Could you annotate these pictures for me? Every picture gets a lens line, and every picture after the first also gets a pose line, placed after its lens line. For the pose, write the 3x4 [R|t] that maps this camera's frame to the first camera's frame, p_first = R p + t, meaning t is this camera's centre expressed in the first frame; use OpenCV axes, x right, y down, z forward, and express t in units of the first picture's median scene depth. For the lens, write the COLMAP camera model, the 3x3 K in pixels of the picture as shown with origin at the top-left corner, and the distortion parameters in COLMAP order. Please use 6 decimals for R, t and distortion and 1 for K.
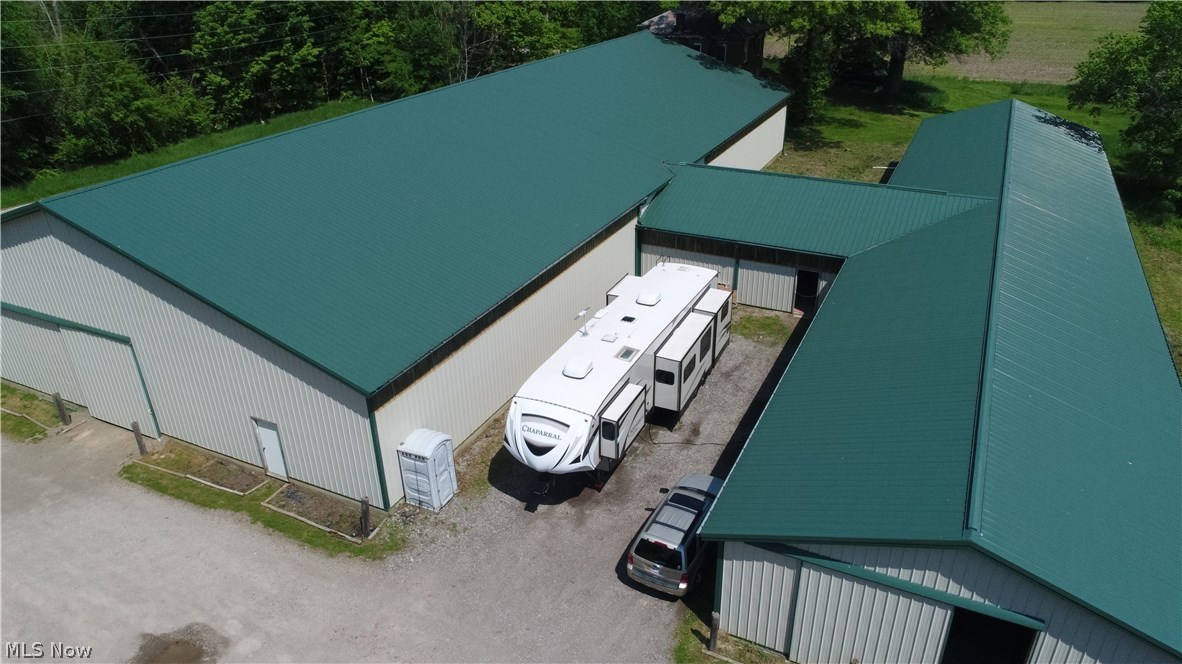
lens RADIAL K [[795.2, 0, 591.0], [0, 795.2, 332.0], [0, 0, 1]] dist [-0.000860, -0.002195]
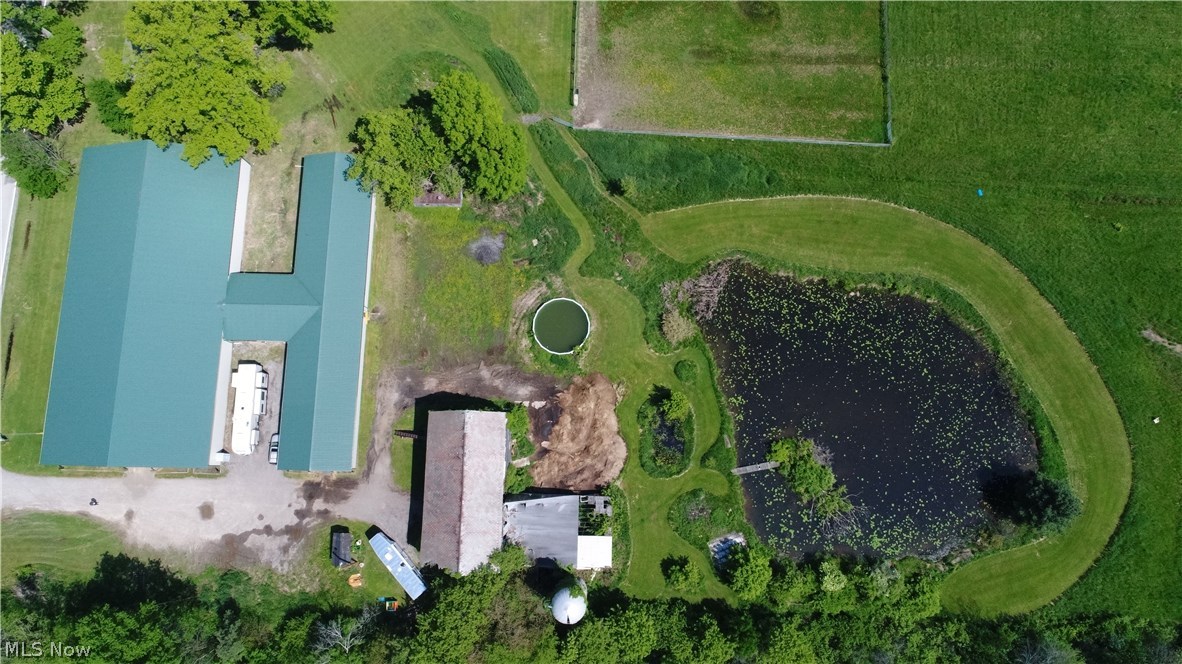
lens RADIAL K [[795.2, 0, 591.0], [0, 795.2, 332.0], [0, 0, 1]] dist [-0.000860, -0.002195]
pose [[0.907910, -0.410896, 0.082846, 1.625549], [0.180347, 0.561342, 0.807695, -3.501028], [-0.378384, -0.718373, 0.583751, -1.986994]]
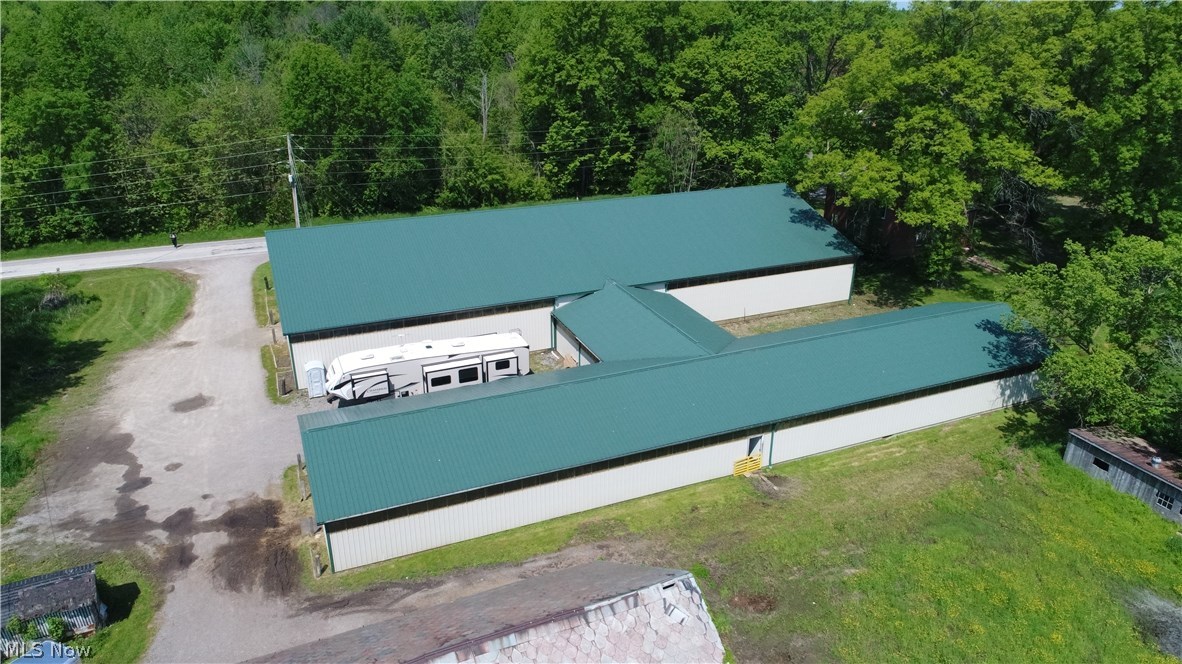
lens RADIAL K [[783.6, 0, 591.0], [0, 783.6, 332.0], [0, 0, 1]] dist [0.001497, -0.001200]
pose [[0.760521, 0.268057, -0.591399, 1.524310], [-0.309137, 0.950436, 0.033254, -0.245737], [0.571001, 0.157533, 0.805693, -0.327400]]
